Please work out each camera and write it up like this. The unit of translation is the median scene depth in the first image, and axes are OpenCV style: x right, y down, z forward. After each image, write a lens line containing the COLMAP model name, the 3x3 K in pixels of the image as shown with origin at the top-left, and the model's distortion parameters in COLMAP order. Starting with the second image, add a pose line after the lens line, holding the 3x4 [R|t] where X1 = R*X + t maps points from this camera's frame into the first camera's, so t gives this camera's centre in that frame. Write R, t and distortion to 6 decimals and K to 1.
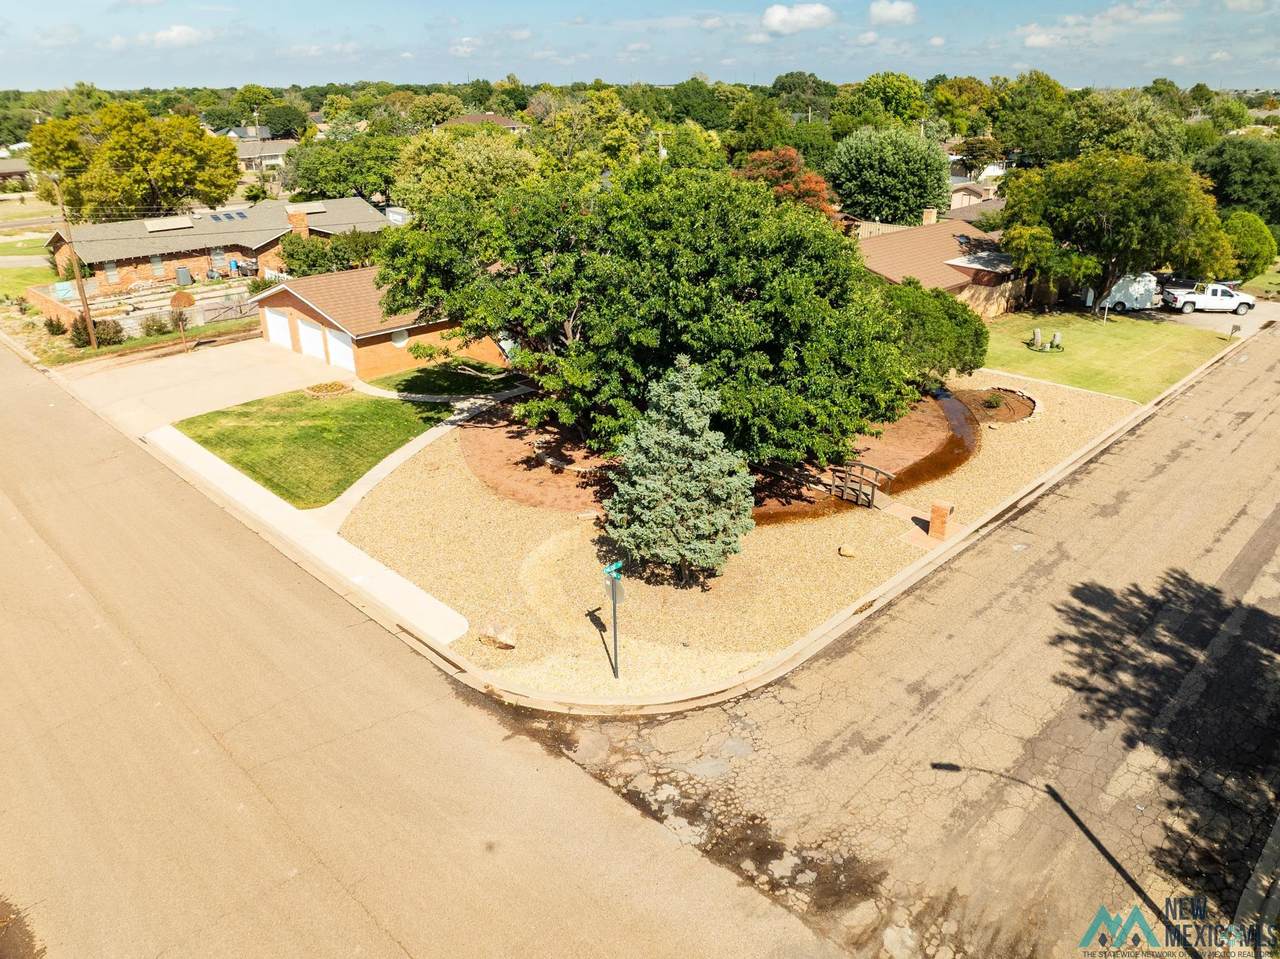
lens RADIAL K [[904.8, 0, 644.6], [0, 904.8, 498.2], [0, 0, 1]] dist [-0.036287, -0.000814]
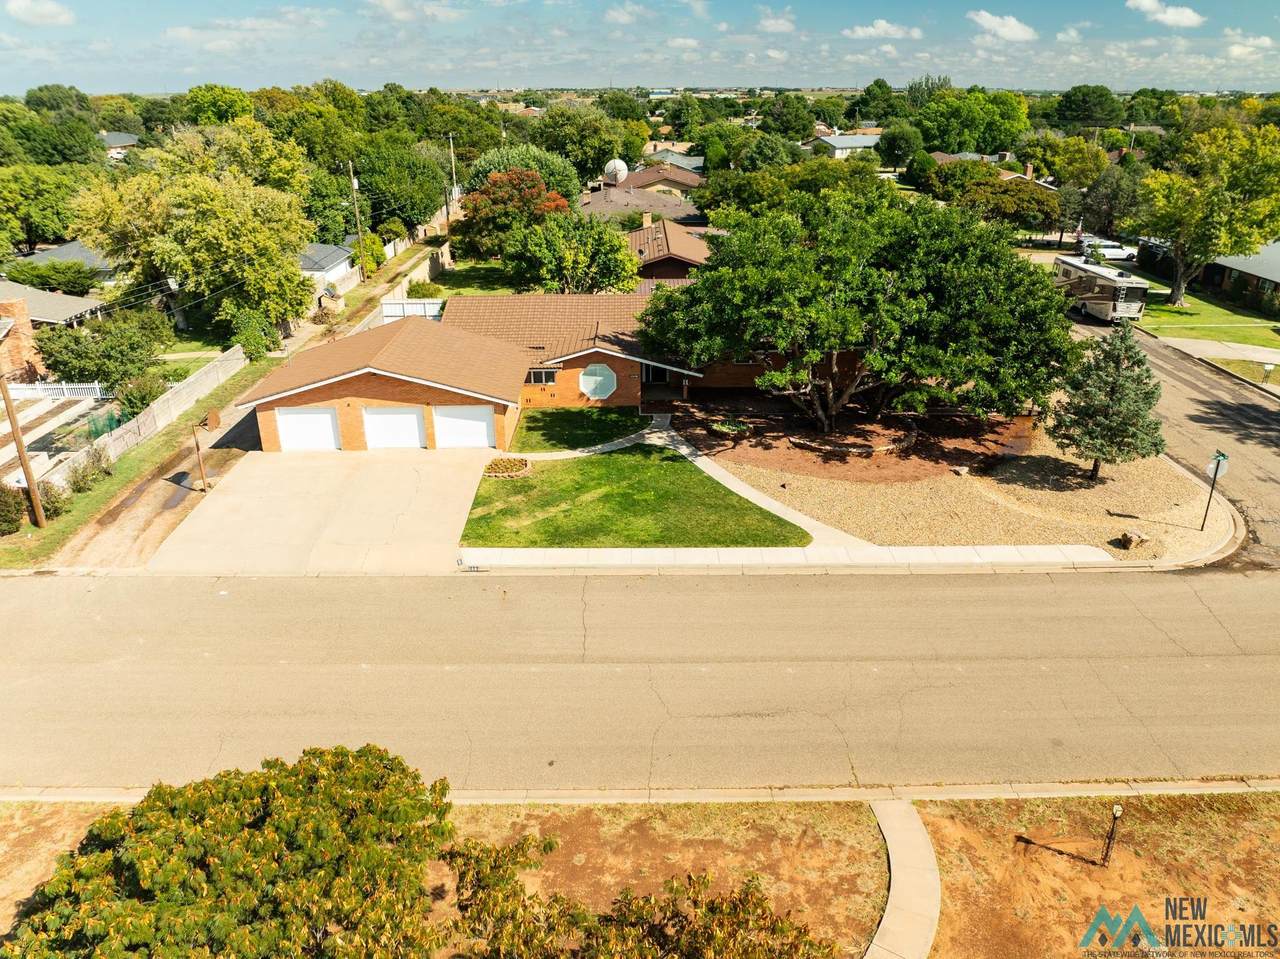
lens RADIAL K [[904.8, 0, 644.6], [0, 904.8, 498.2], [0, 0, 1]] dist [-0.036287, -0.000814]
pose [[0.704266, -0.291702, 0.647240, -0.976561], [0.294857, 0.949520, 0.107100, -0.171605], [-0.645808, 0.115417, 0.754726, 0.282370]]
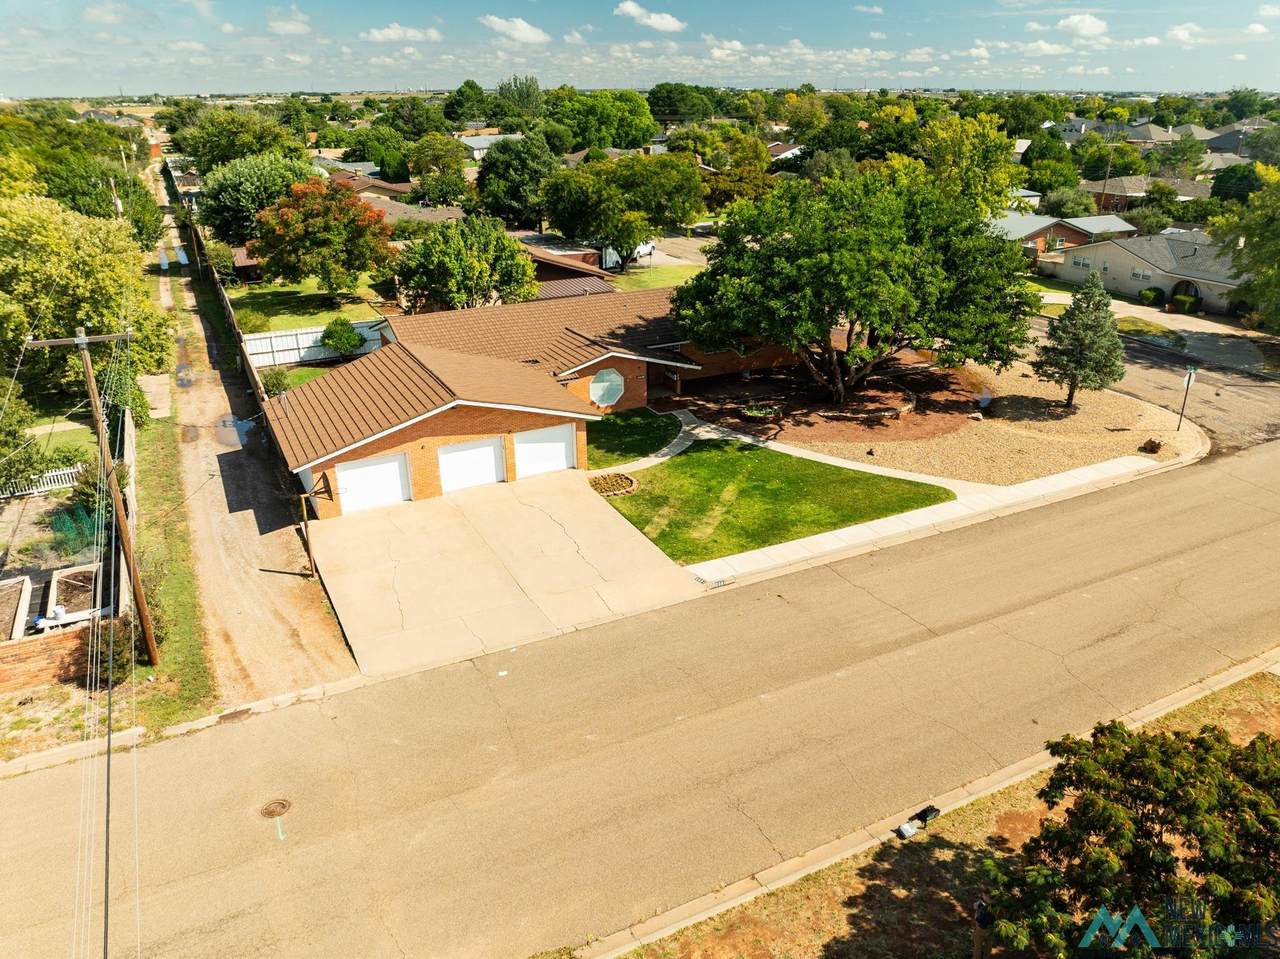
lens RADIAL K [[904.8, 0, 644.6], [0, 904.8, 498.2], [0, 0, 1]] dist [-0.036287, -0.000814]
pose [[0.318646, -0.389376, 0.864205, -1.246044], [0.396937, 0.882752, 0.251376, -0.359065], [-0.860759, 0.262935, 0.435844, 0.709203]]
